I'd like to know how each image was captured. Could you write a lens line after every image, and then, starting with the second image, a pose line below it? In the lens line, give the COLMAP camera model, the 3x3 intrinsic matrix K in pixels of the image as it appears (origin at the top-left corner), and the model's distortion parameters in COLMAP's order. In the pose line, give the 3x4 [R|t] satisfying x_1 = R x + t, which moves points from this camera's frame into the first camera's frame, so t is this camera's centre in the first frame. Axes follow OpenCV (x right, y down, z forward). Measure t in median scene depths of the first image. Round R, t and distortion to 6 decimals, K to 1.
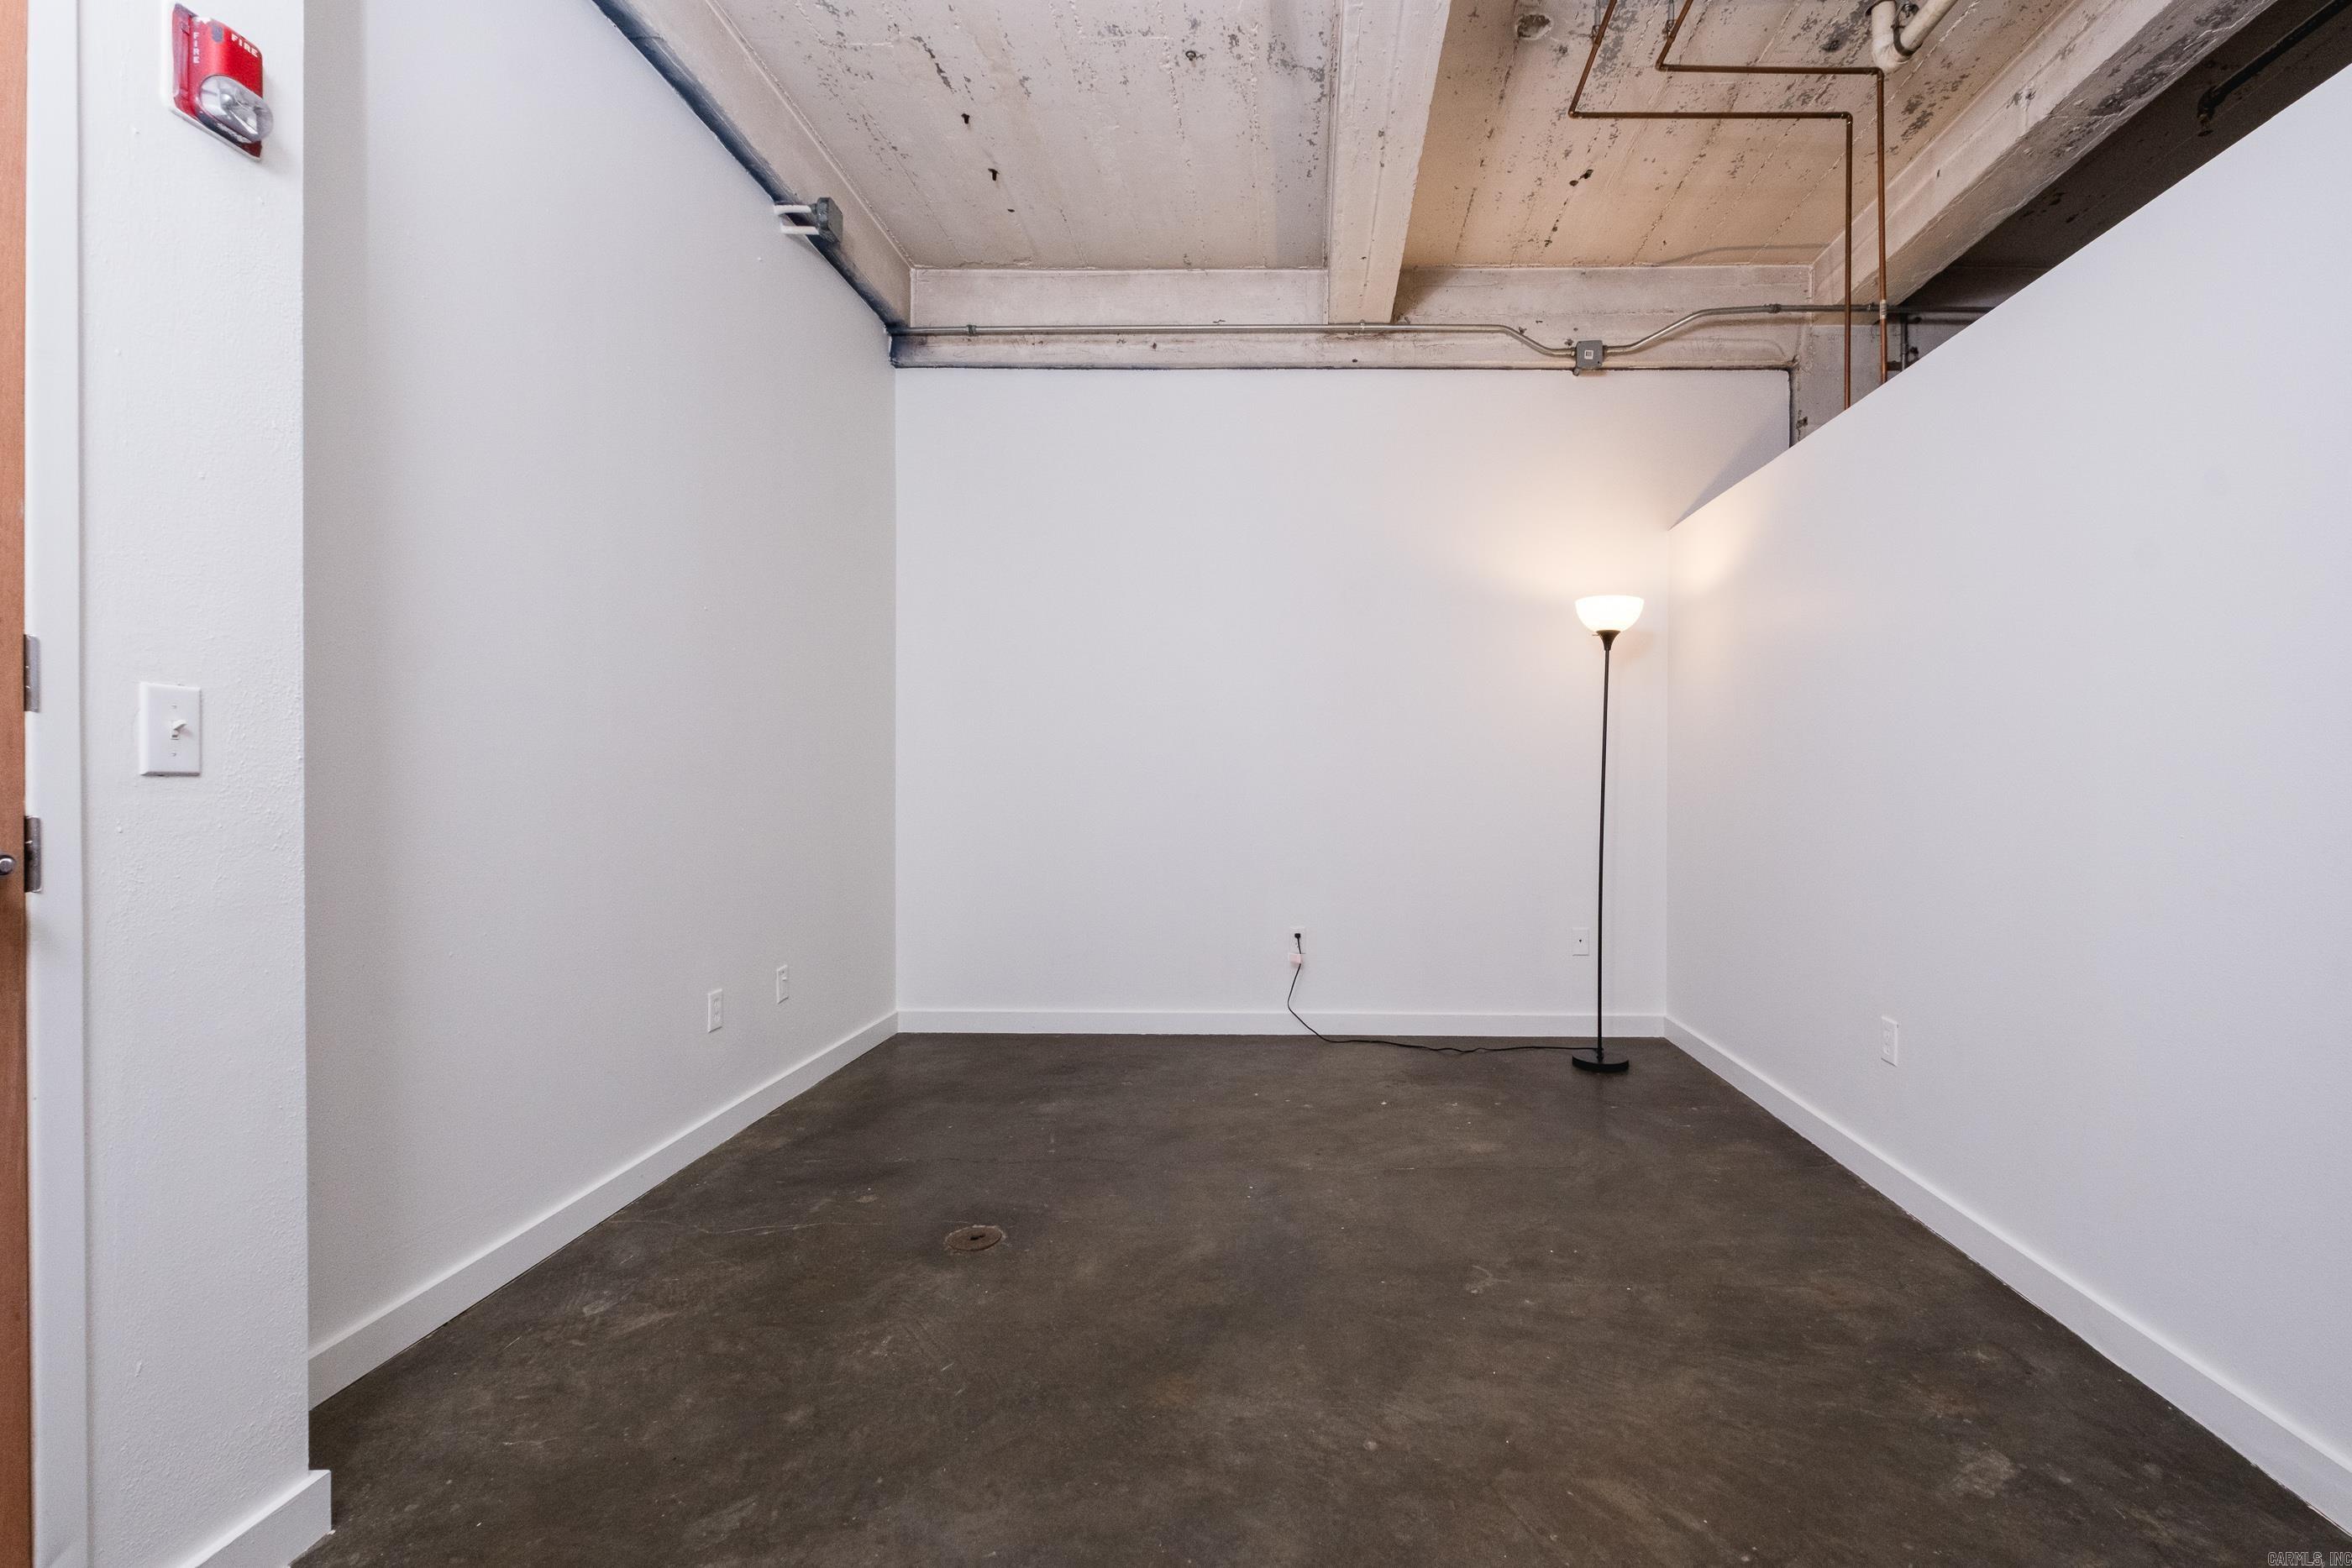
lens RADIAL K [[1063.3, 0, 1292.7], [0, 1063.3, 779.1], [0, 0, 1]] dist [0.003794, 0.000934]
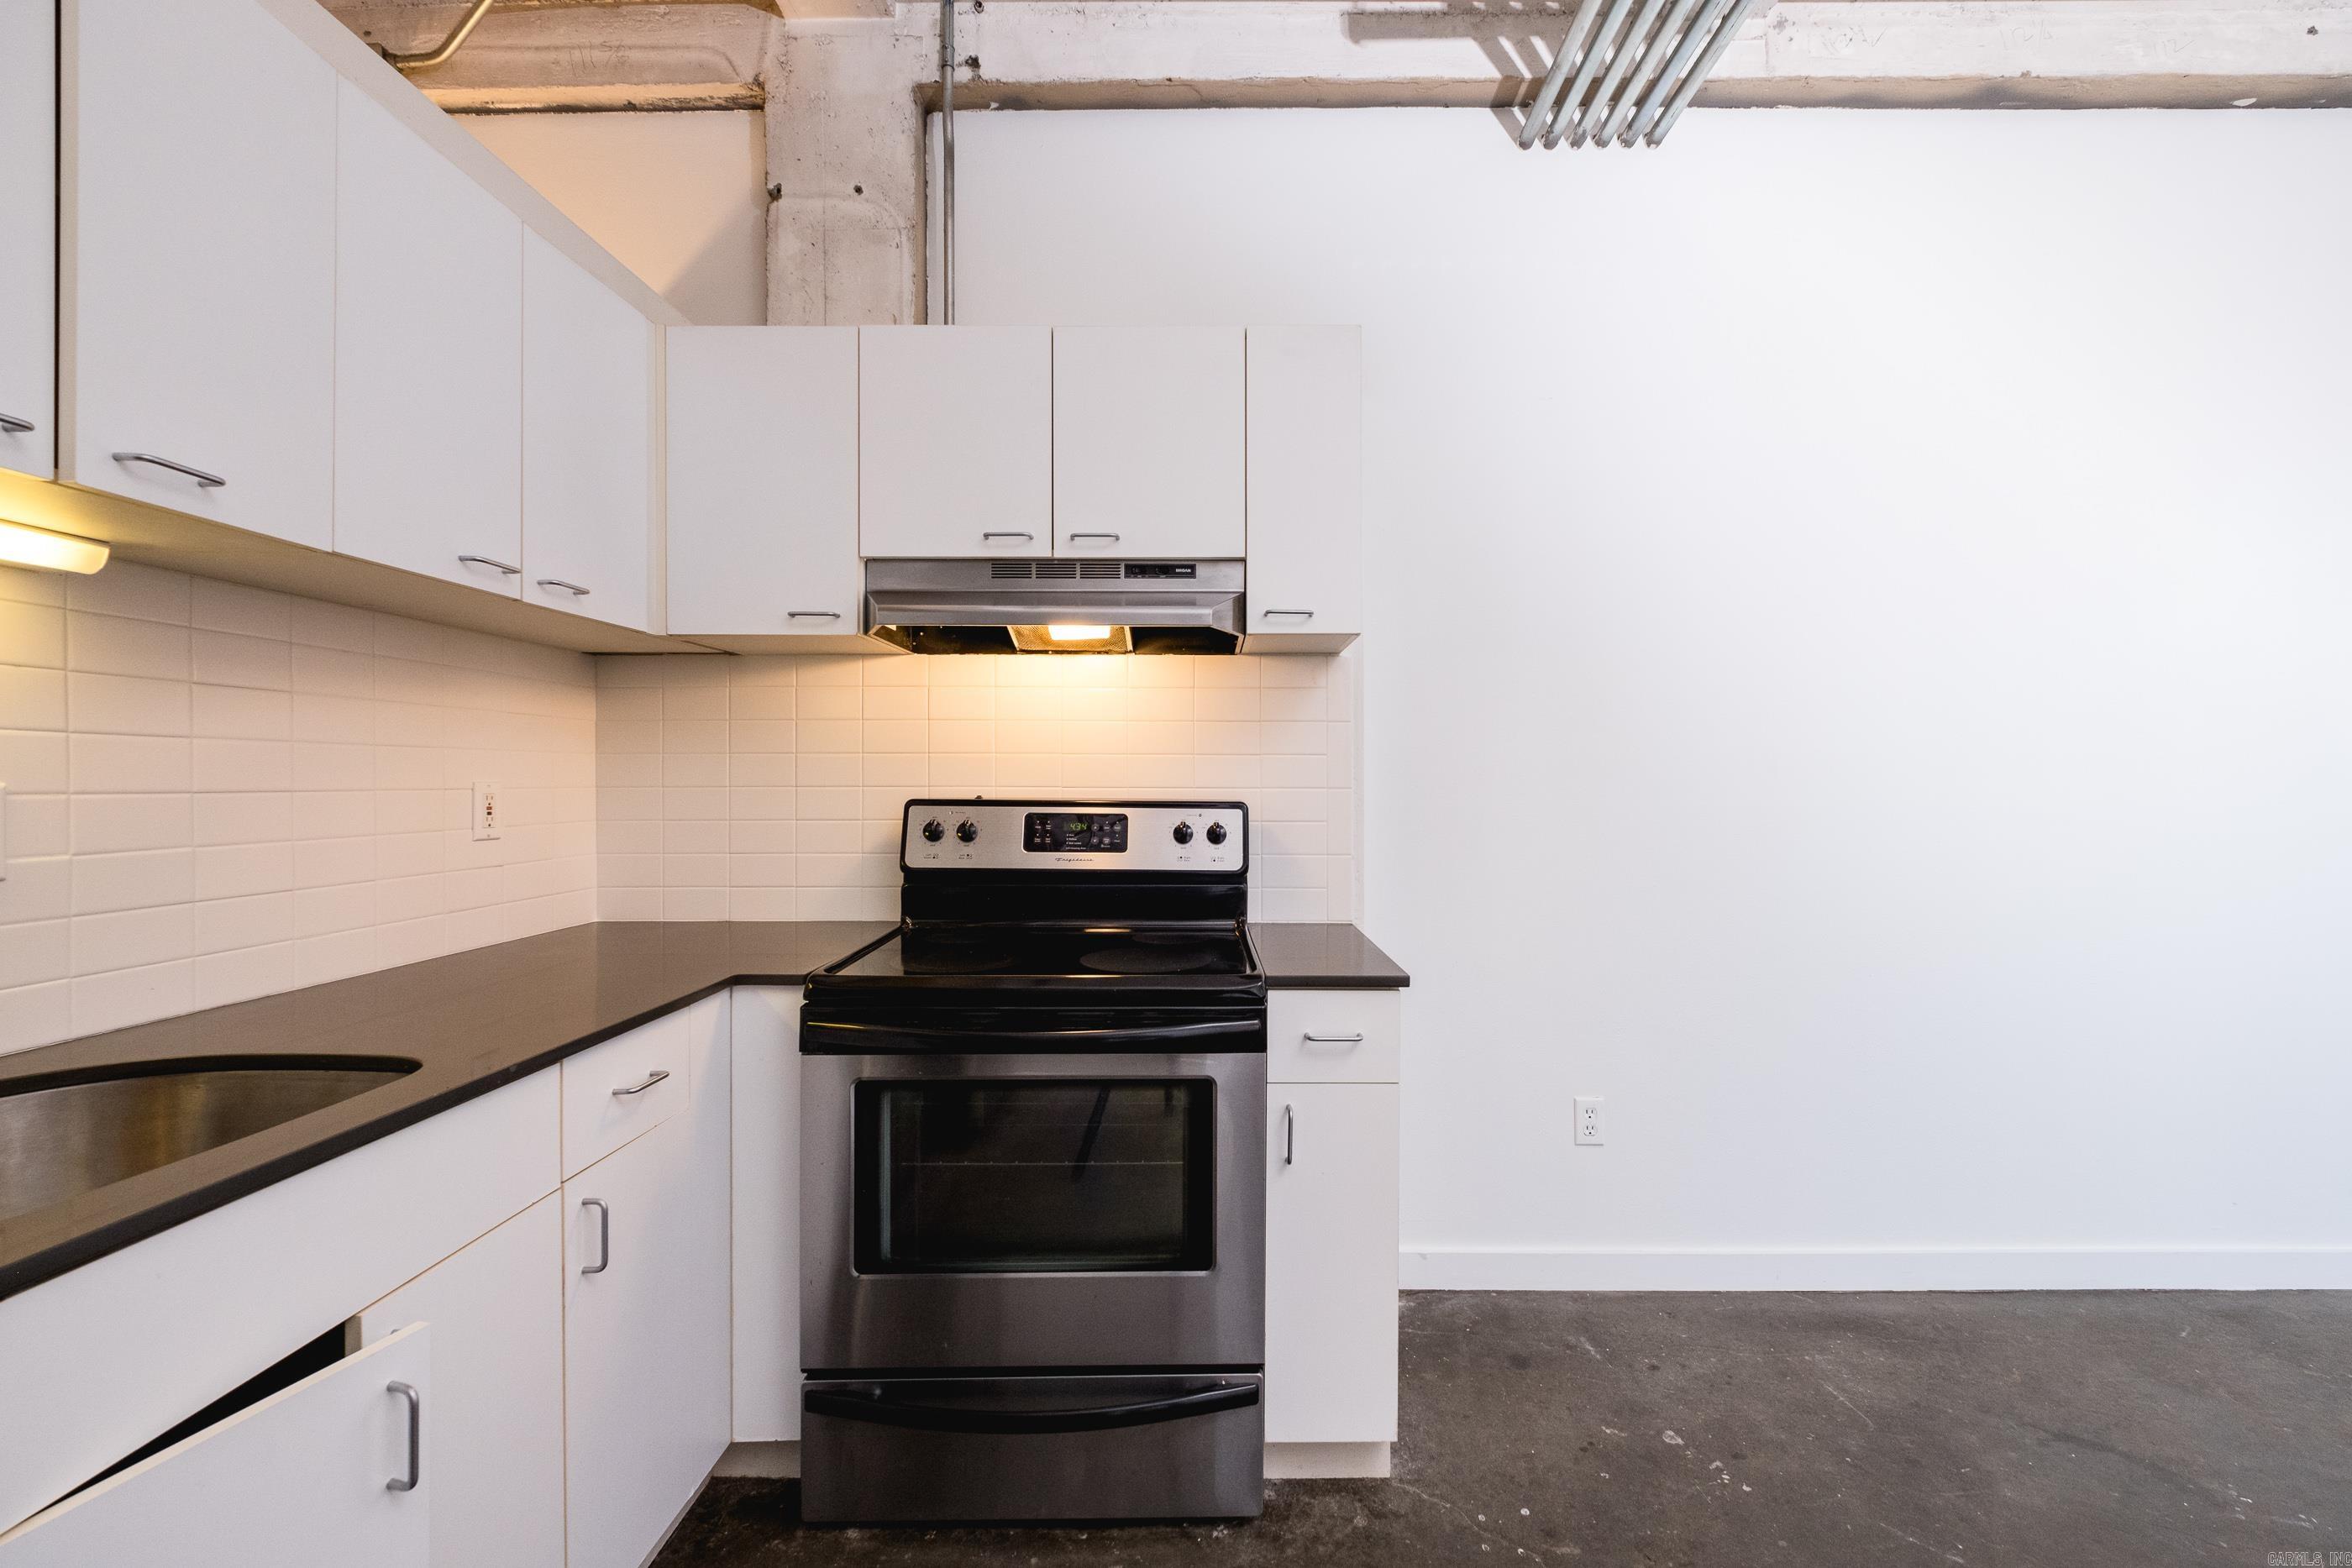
lens RADIAL K [[1014.1, 0, 1191.1], [0, 1014.1, 782.0], [0, 0, 1]] dist [0.005616, -0.005720]
pose [[0.999432, -0.009484, -0.032329, 1.022775], [0.009466, 0.999955, -0.000733, -0.025501], [0.032334, 0.000426, 0.999477, 0.668254]]
